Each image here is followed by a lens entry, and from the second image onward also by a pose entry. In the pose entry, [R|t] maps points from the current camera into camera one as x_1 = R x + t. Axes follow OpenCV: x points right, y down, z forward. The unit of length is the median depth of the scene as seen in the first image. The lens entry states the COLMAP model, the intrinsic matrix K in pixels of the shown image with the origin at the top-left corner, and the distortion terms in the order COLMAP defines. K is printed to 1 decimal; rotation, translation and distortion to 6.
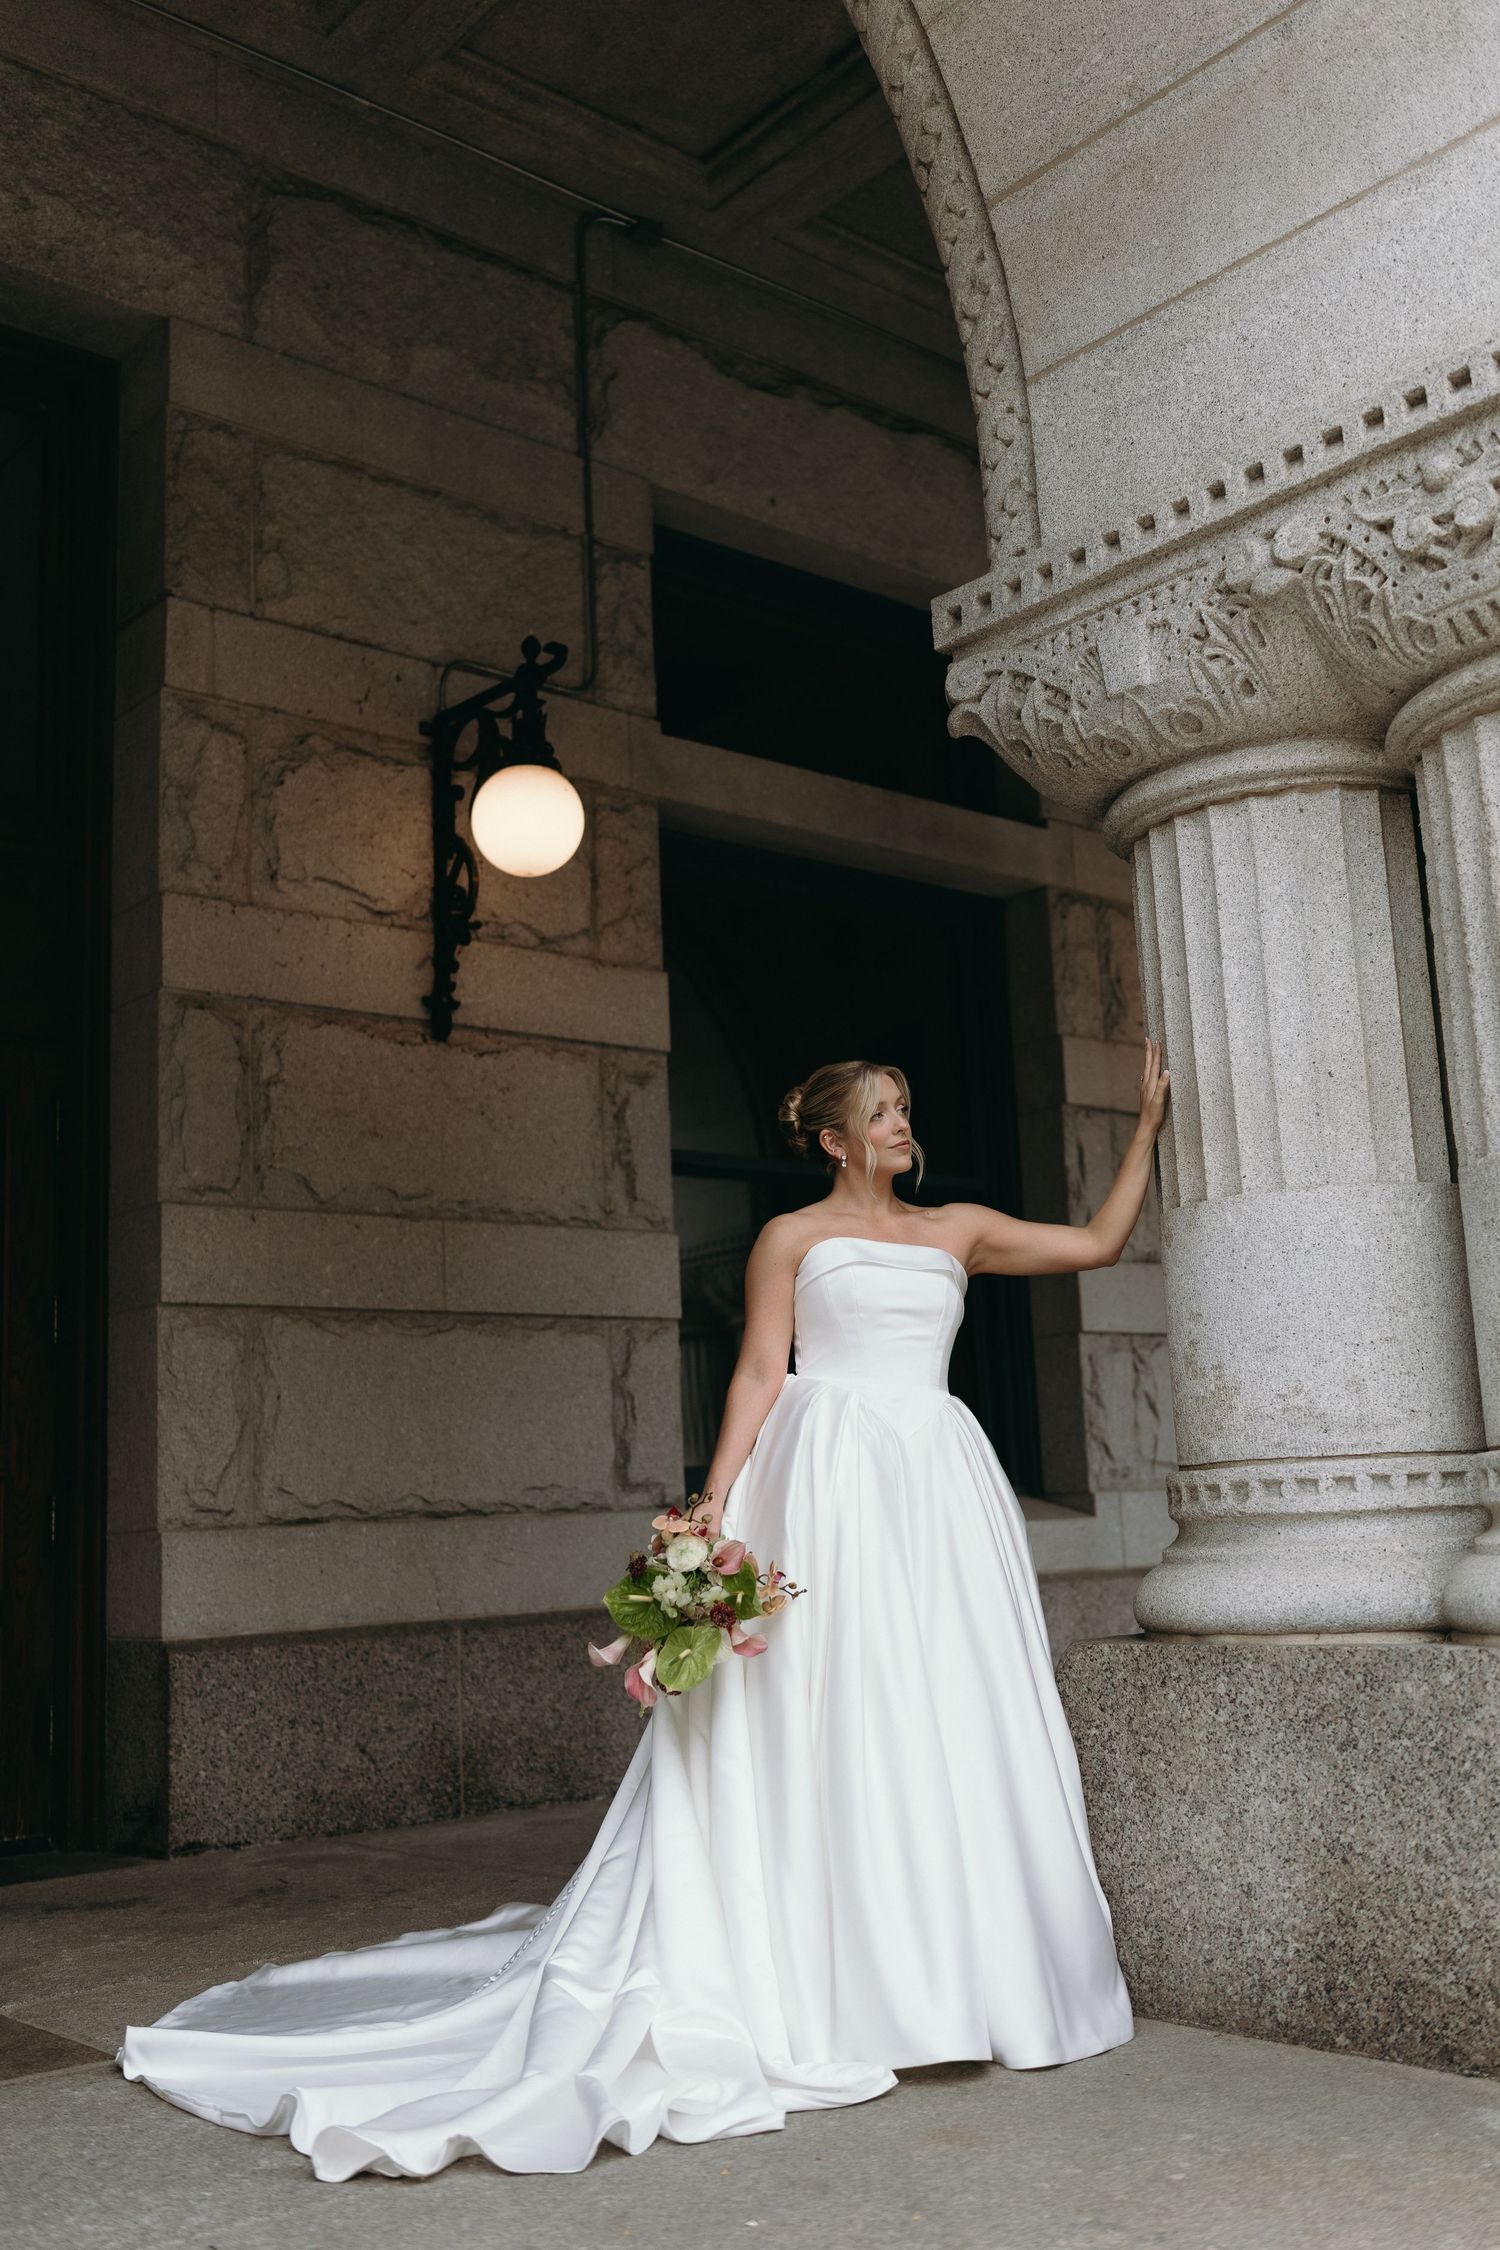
lens RADIAL K [[2213.3, 0, 751.2], [0, 2213.3, 1103.0], [0, 0, 1]] dist [-0.007707, 0.010333]
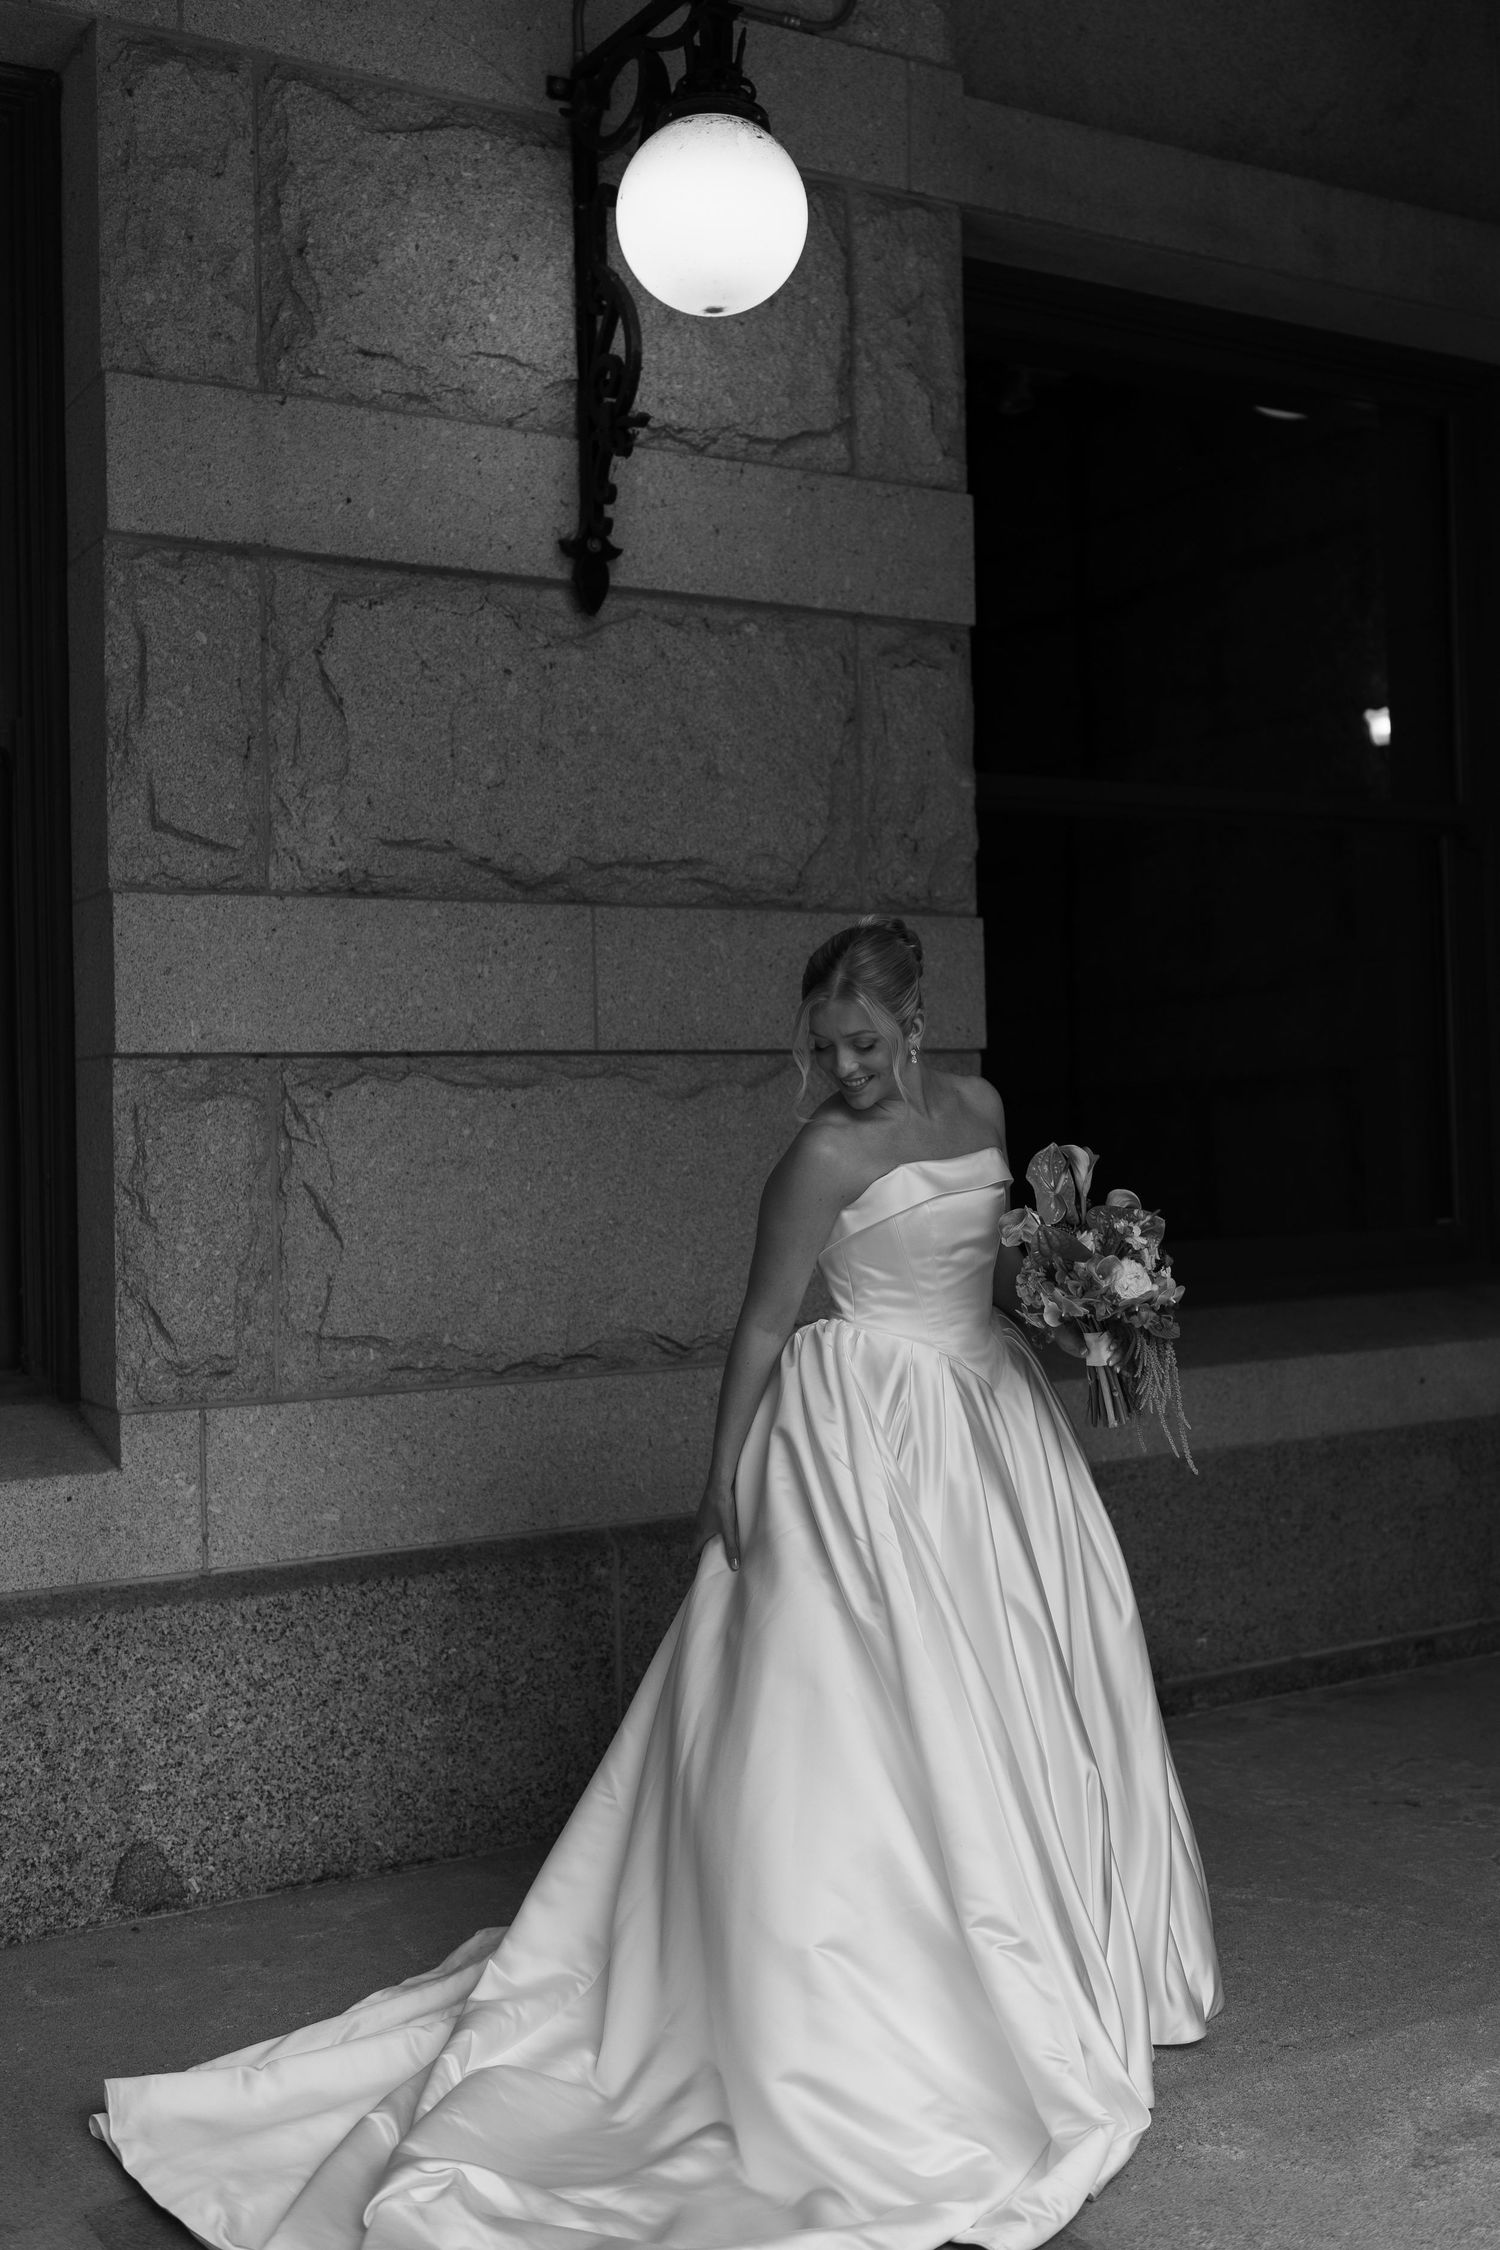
lens RADIAL K [[2445.3, 0, 788.8], [0, 2445.3, 1029.6], [0, 0, 1]] dist [-0.002175, 0.012665]
pose [[0.987249, 0.025102, -0.157189, 0.478827], [0.001847, 0.985614, 0.169000, 0.021452], [0.159170, -0.167135, 0.973001, 0.728399]]
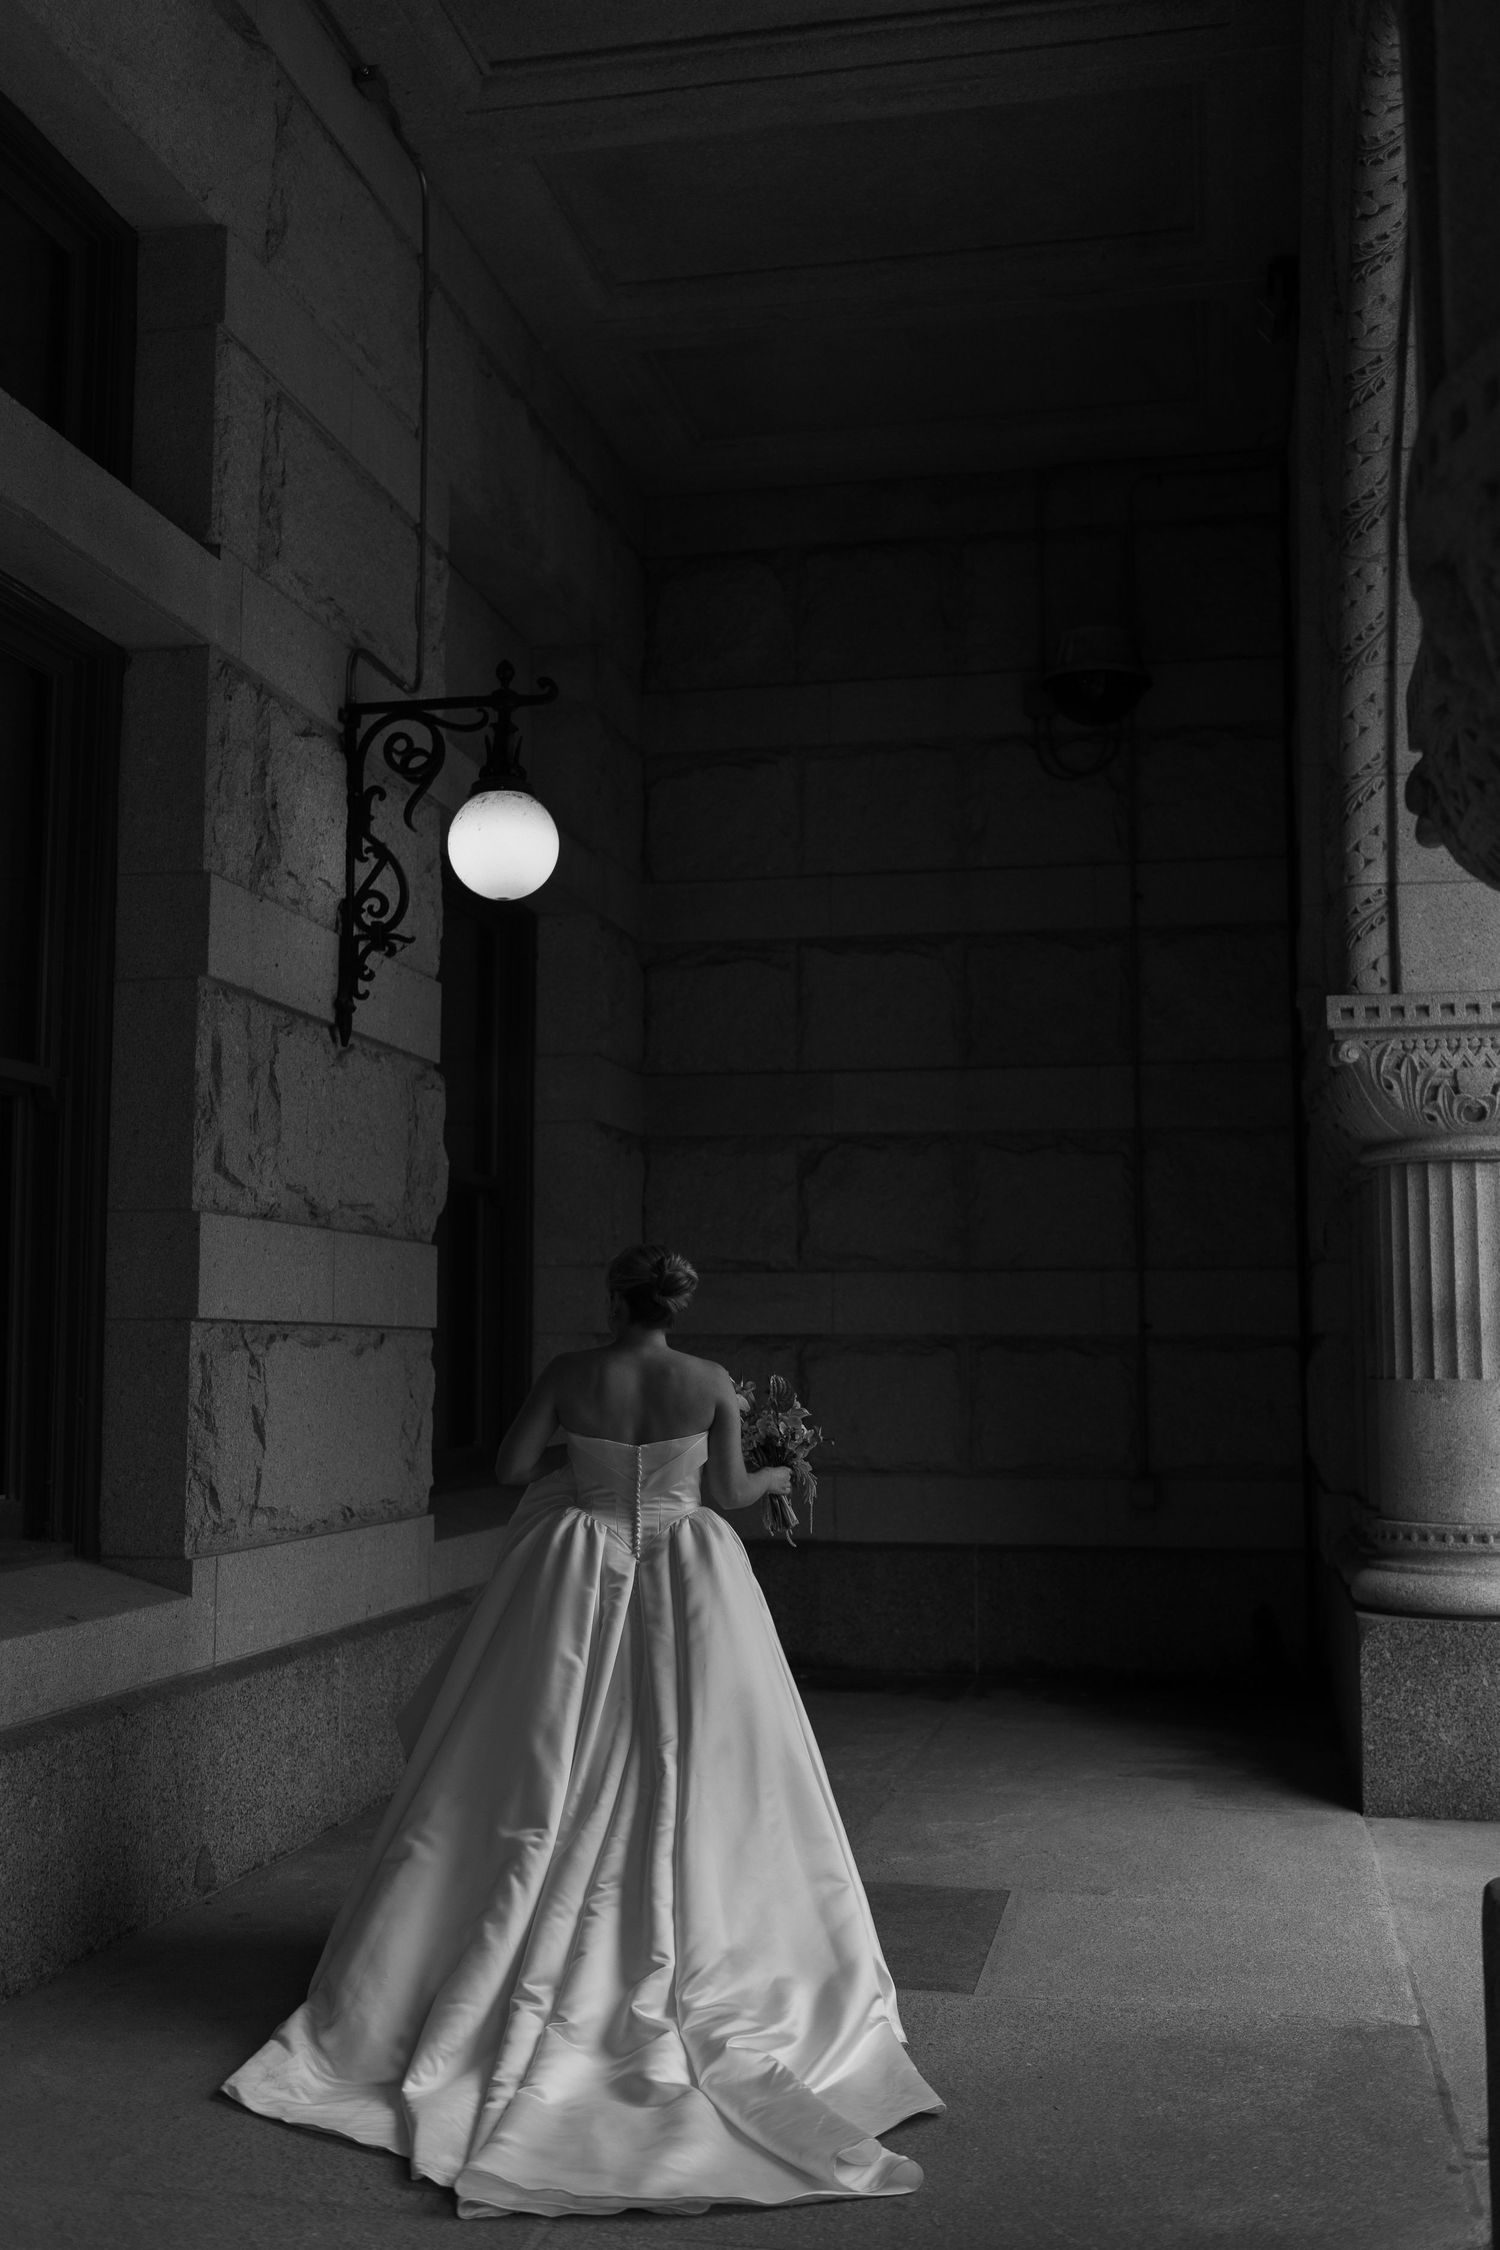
lens RADIAL K [[2306.7, 0, 739.7], [0, 2306.7, 1115.8], [0, 0, 1]] dist [-0.007196, 0.013523]
pose [[0.794389, 0.110283, 0.597314, -0.191184], [-0.151339, 0.988303, 0.018800, 0.006142], [-0.588254, -0.105332, 0.801787, 0.466663]]
